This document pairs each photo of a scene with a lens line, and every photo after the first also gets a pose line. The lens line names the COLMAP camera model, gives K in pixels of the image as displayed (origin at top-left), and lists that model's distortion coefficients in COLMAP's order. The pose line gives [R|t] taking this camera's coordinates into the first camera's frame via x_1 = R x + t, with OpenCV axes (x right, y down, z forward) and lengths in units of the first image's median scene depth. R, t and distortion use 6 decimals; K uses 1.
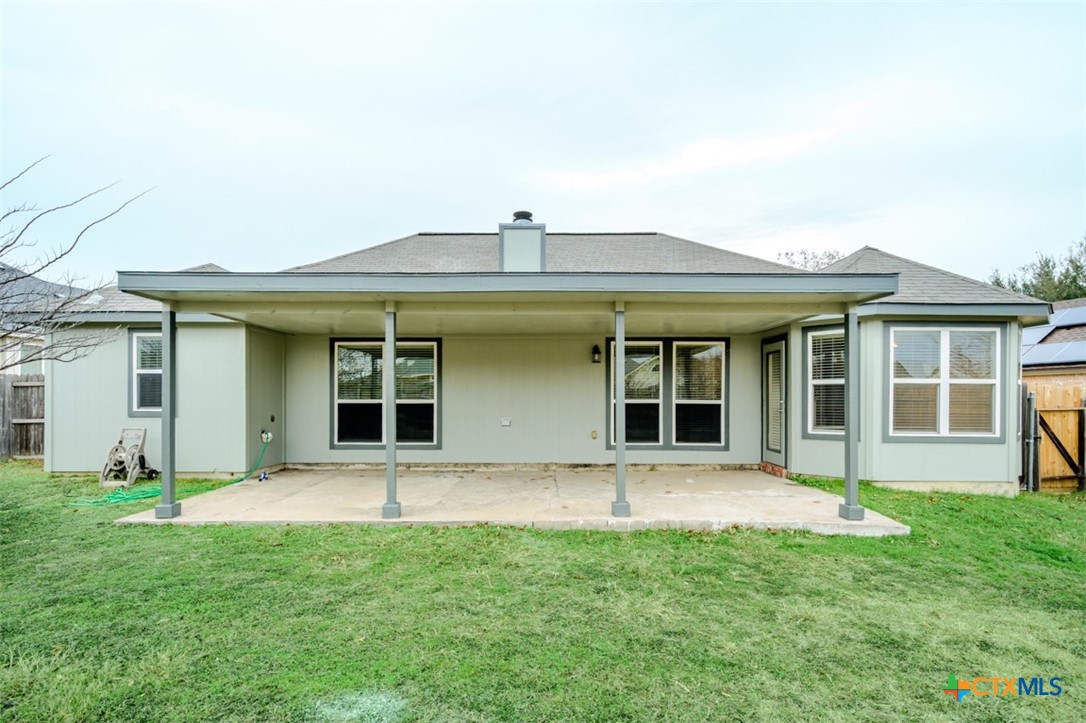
lens RADIAL K [[512.4, 0, 512.7], [0, 512.4, 403.3], [0, 0, 1]] dist [-0.001336, 0.001086]
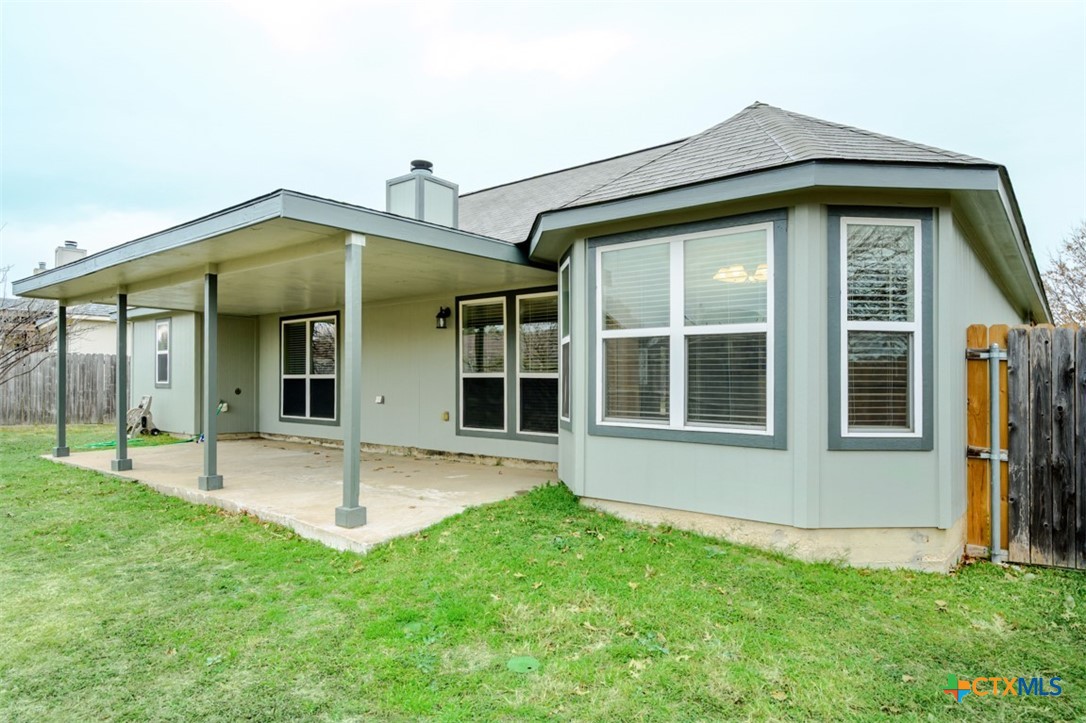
lens RADIAL K [[630.3, 0, 526.9], [0, 630.3, 394.0], [0, 0, 1]] dist [0.005701, -0.002059]
pose [[0.793152, 0.014524, -0.608851, 0.913897], [-0.015179, 0.999876, 0.004078, 0.020274], [0.608835, 0.006008, 0.793274, 0.285089]]
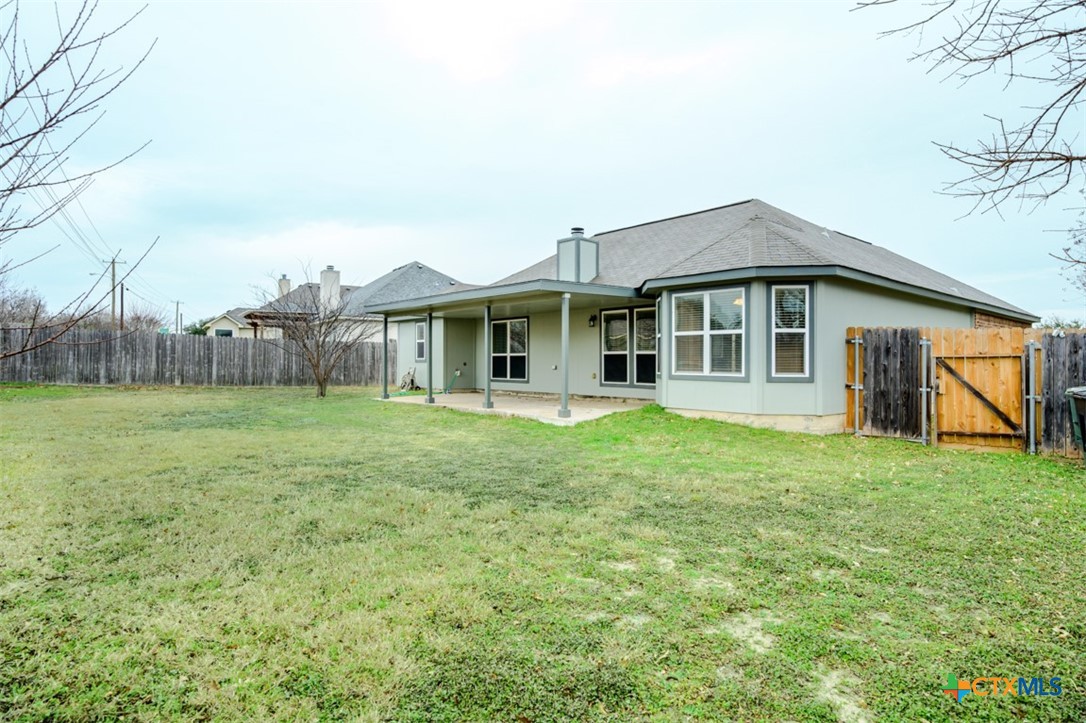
lens RADIAL K [[561.0, 0, 543.2], [0, 561.0, 386.7], [0, 0, 1]] dist [0.007661, 0.000298]
pose [[0.679947, 0.033102, -0.732513, 1.292057], [-0.009111, 0.999285, 0.036699, 0.035584], [0.733204, -0.018279, 0.679763, -0.213031]]
